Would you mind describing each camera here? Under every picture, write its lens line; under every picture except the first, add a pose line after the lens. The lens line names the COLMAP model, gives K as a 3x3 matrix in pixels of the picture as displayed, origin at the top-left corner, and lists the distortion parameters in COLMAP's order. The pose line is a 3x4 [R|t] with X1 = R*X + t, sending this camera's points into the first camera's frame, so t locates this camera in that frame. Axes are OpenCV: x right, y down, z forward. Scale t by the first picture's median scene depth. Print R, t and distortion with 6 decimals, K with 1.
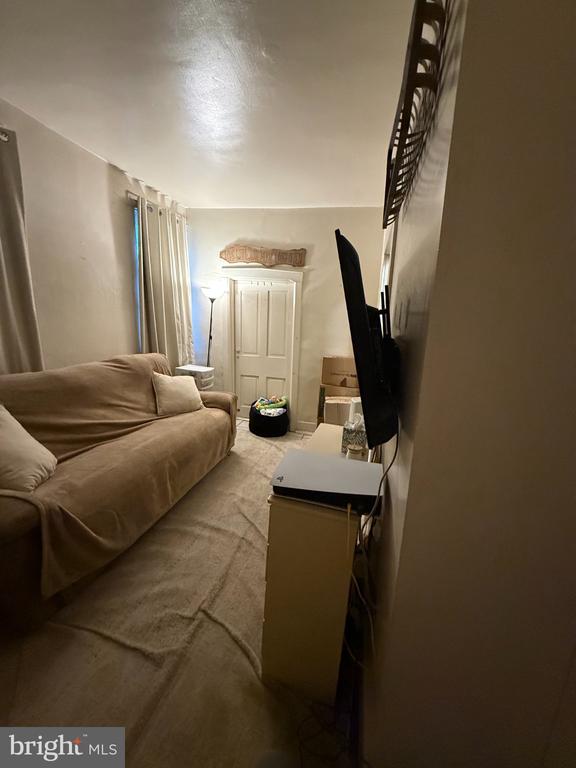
lens RADIAL K [[306.3, 0, 288.5], [0, 306.3, 384.0], [0, 0, 1]] dist [-0.001430, -0.000393]
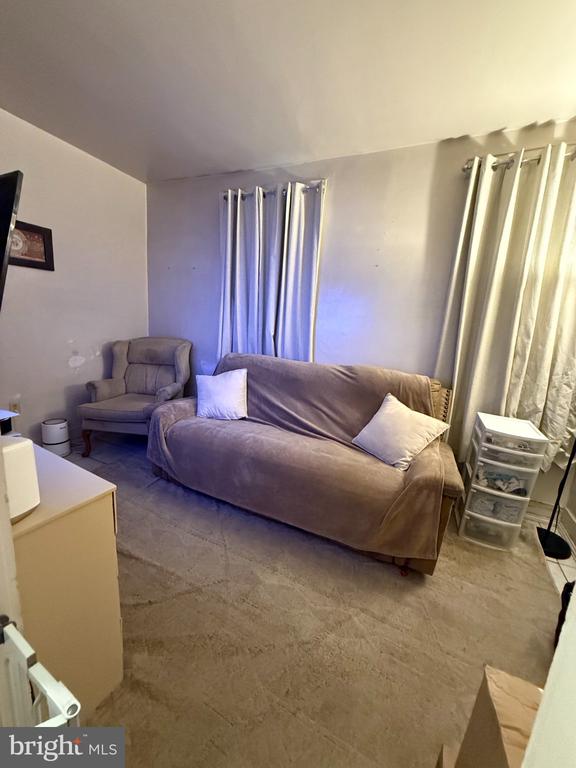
lens RADIAL K [[306.3, 0, 289.0], [0, 306.3, 381.8], [0, 0, 1]] dist [-0.001430, -0.000393]
pose [[-0.176530, 0.136824, -0.974739, 0.409435], [-0.283652, 0.941209, 0.183489, -0.163061], [0.942538, 0.308878, -0.127341, 1.005485]]
